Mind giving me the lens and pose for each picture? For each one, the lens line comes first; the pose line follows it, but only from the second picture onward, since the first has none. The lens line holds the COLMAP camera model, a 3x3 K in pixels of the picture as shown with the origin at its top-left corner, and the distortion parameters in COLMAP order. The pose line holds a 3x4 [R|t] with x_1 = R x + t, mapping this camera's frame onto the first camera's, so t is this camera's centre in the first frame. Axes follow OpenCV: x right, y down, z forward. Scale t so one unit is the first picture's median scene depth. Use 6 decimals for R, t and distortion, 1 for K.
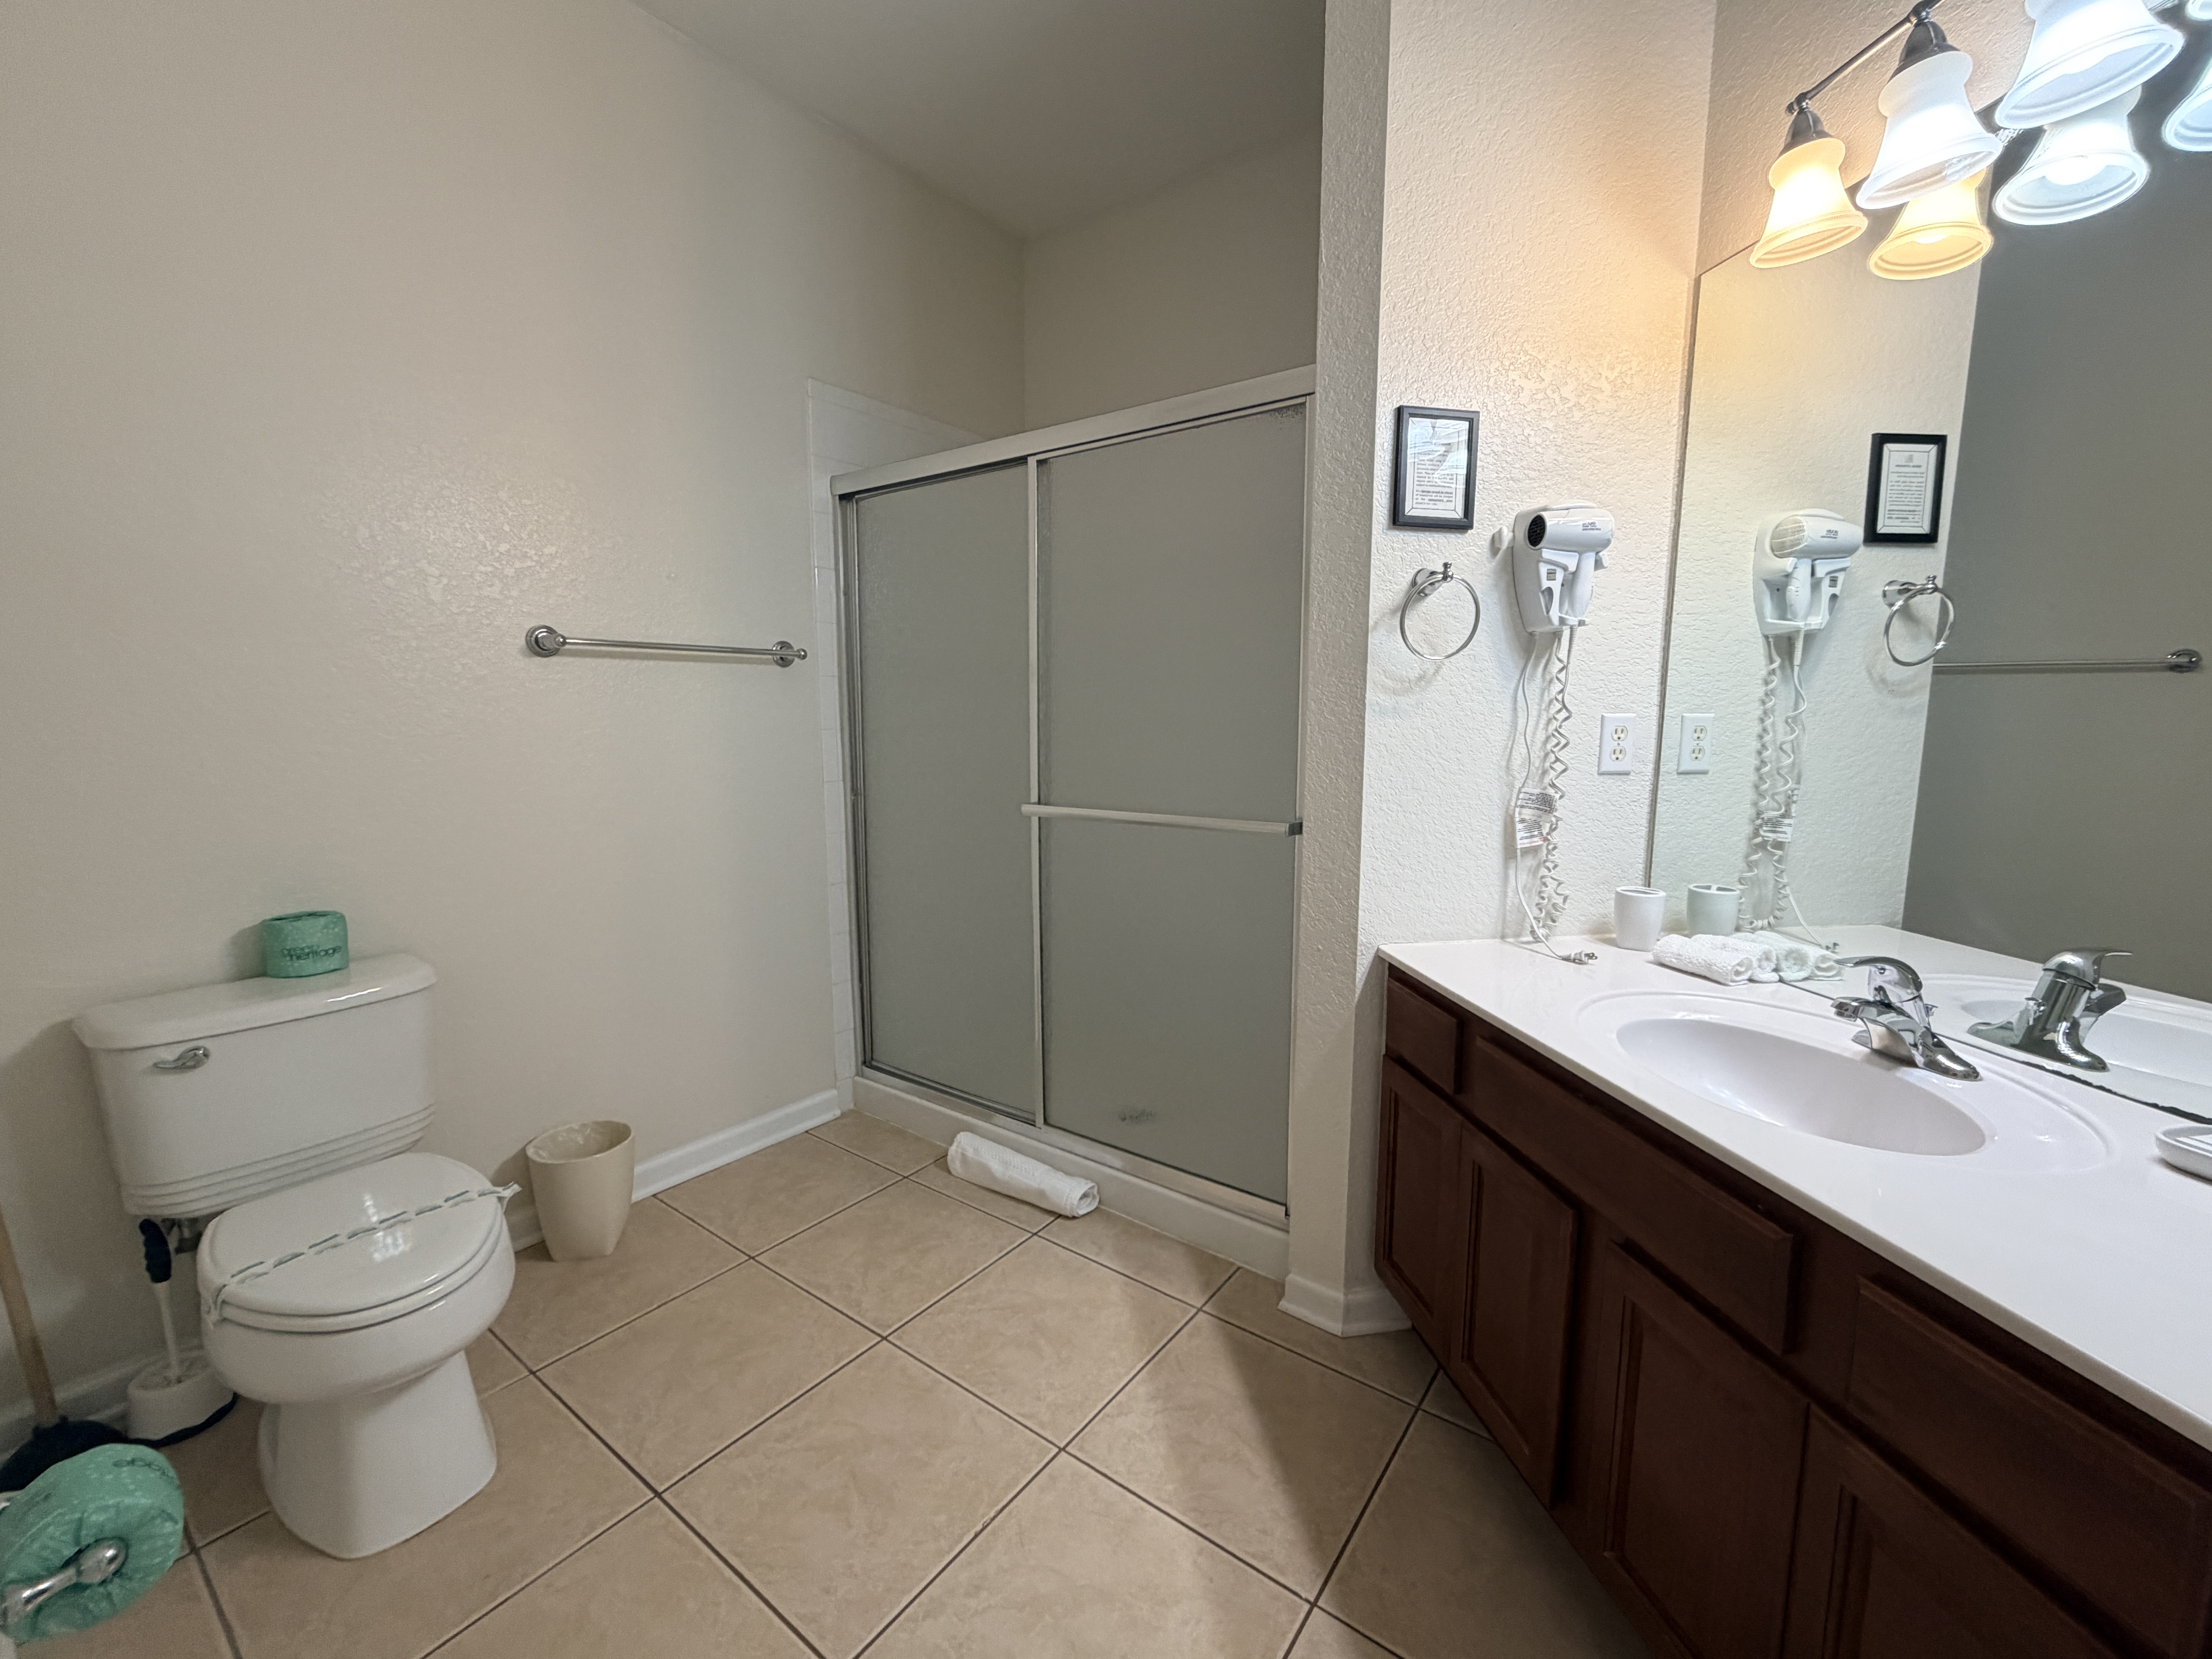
lens RADIAL K [[908.0, 0, 1092.4], [0, 908.0, 834.9], [0, 0, 1]] dist [0.001042, -0.000723]
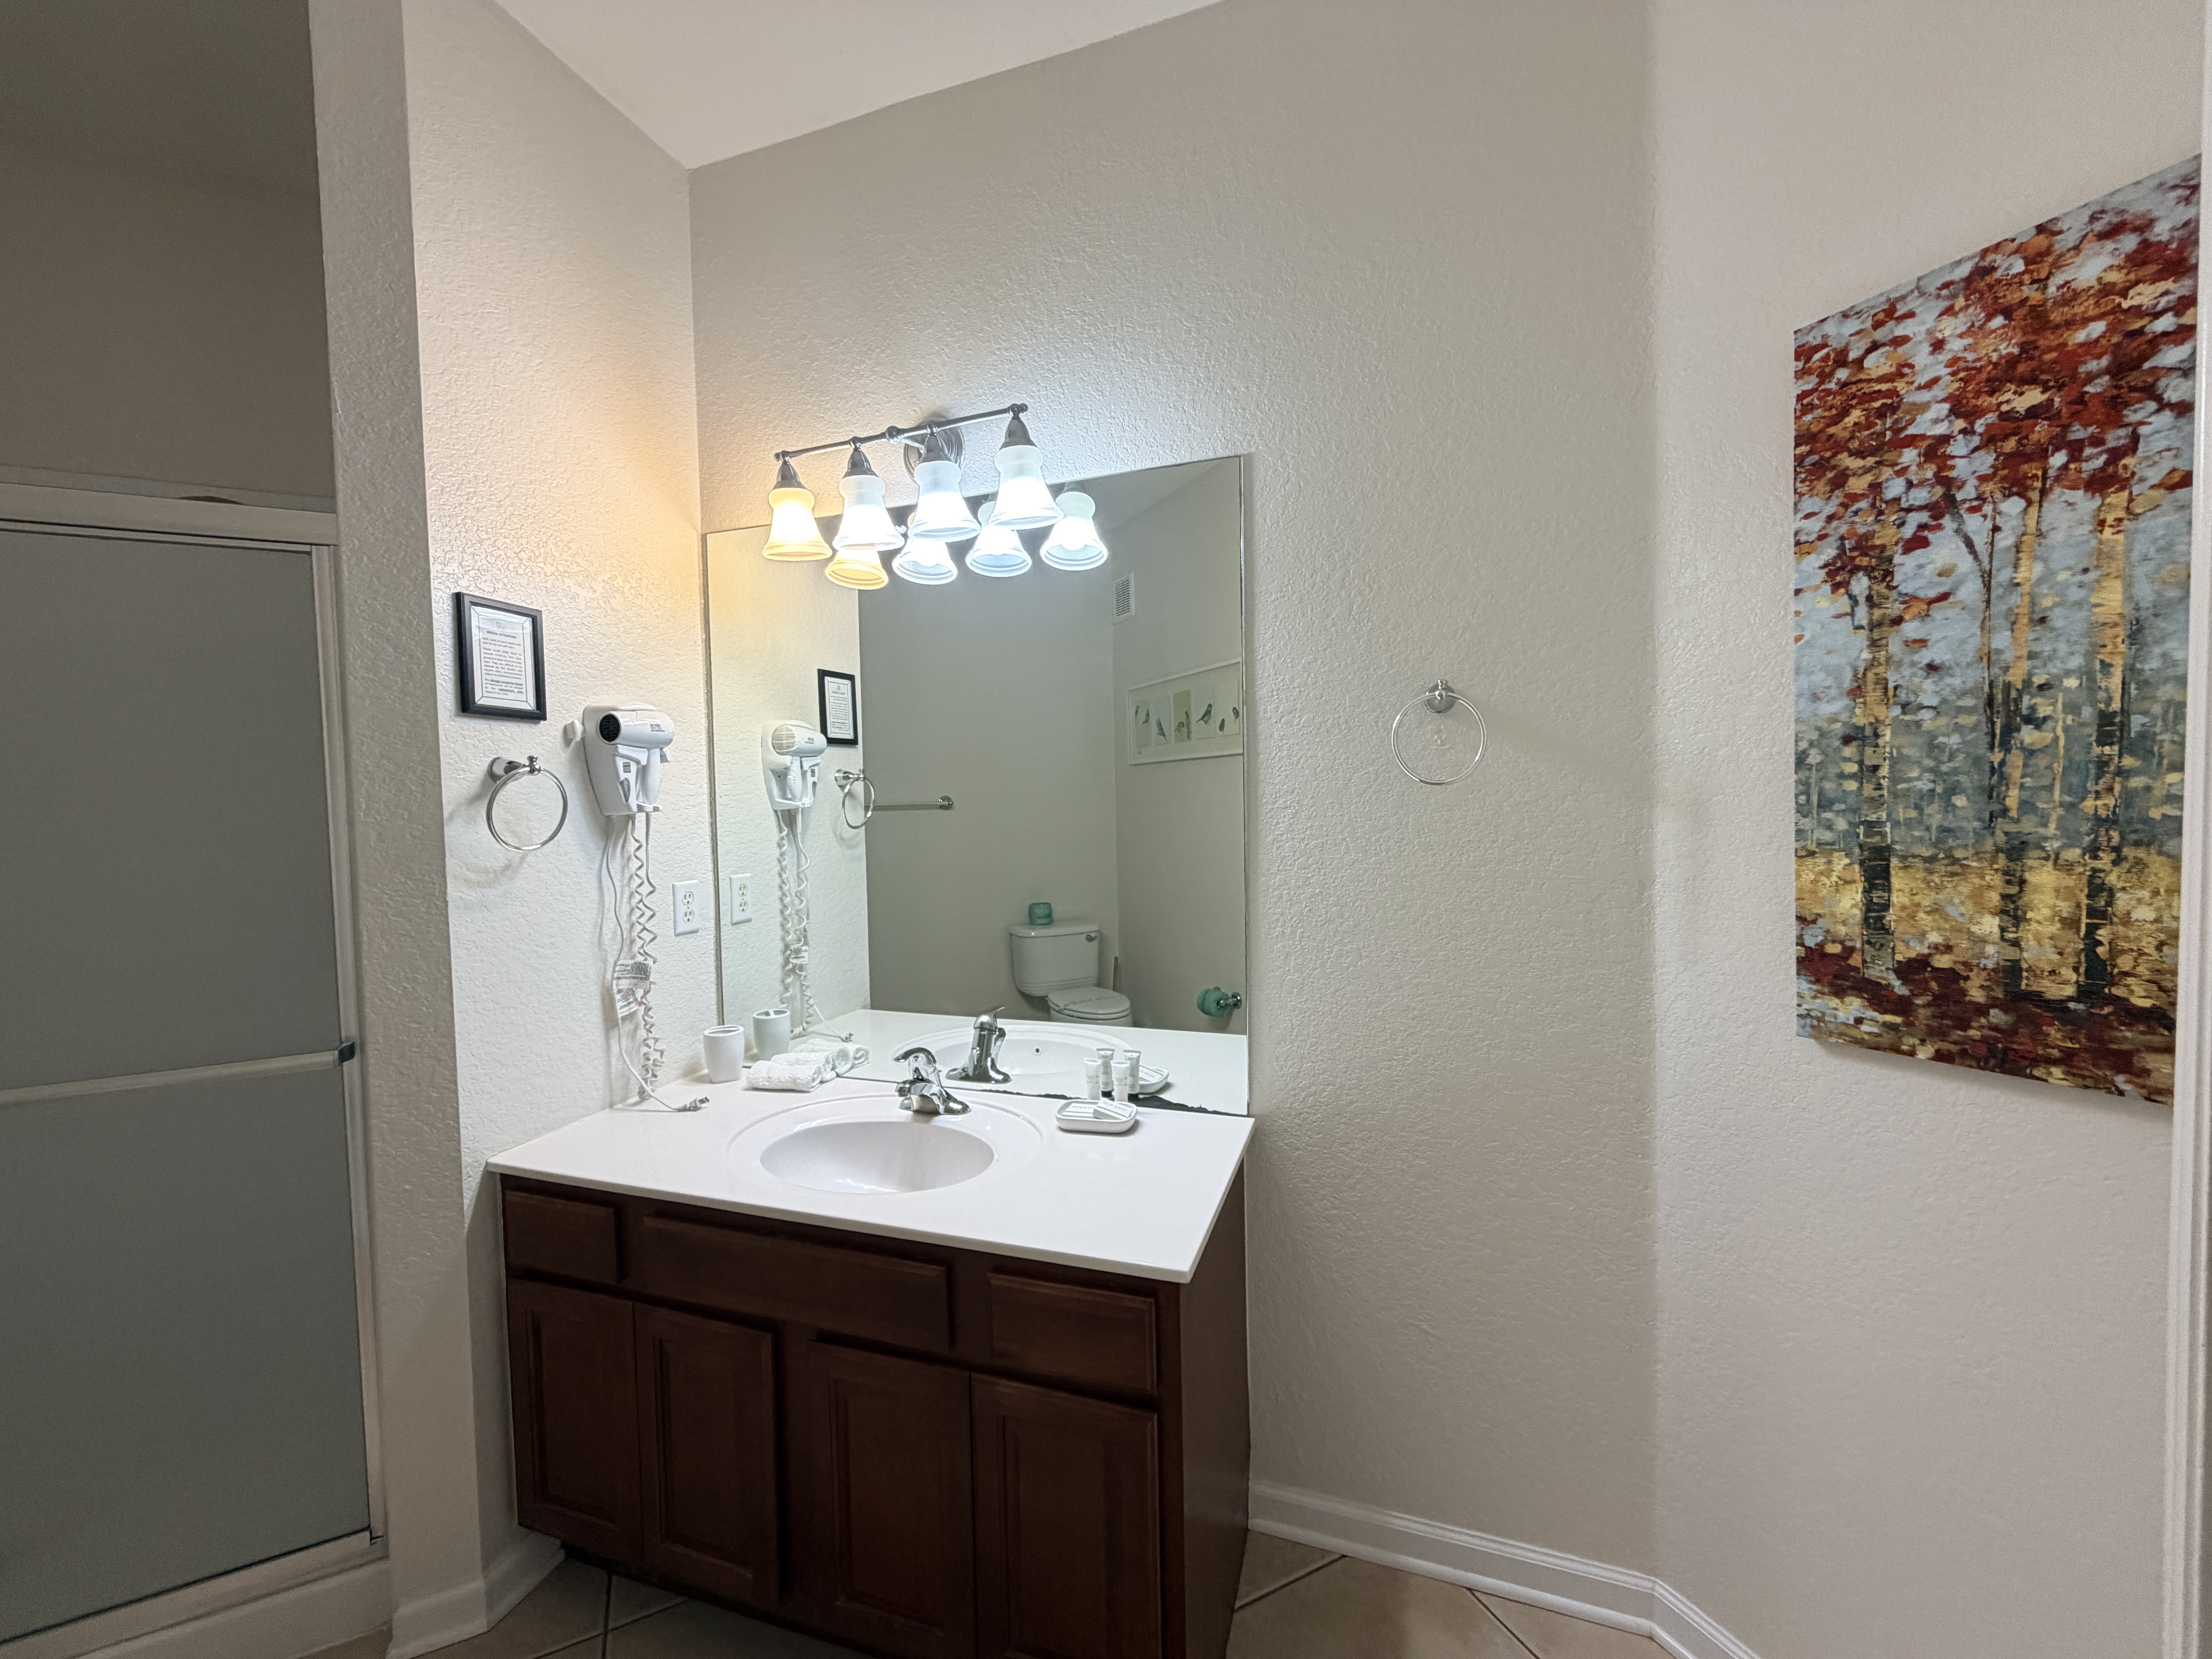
lens RADIAL K [[908.0, 0, 1092.4], [0, 908.0, 834.9], [0, 0, 1]] dist [0.001042, -0.000723]
pose [[0.458433, -0.057740, 0.886851, -0.208369], [0.146501, 0.989146, -0.011329, -0.108052], [-0.876571, 0.135118, 0.461916, 0.011277]]
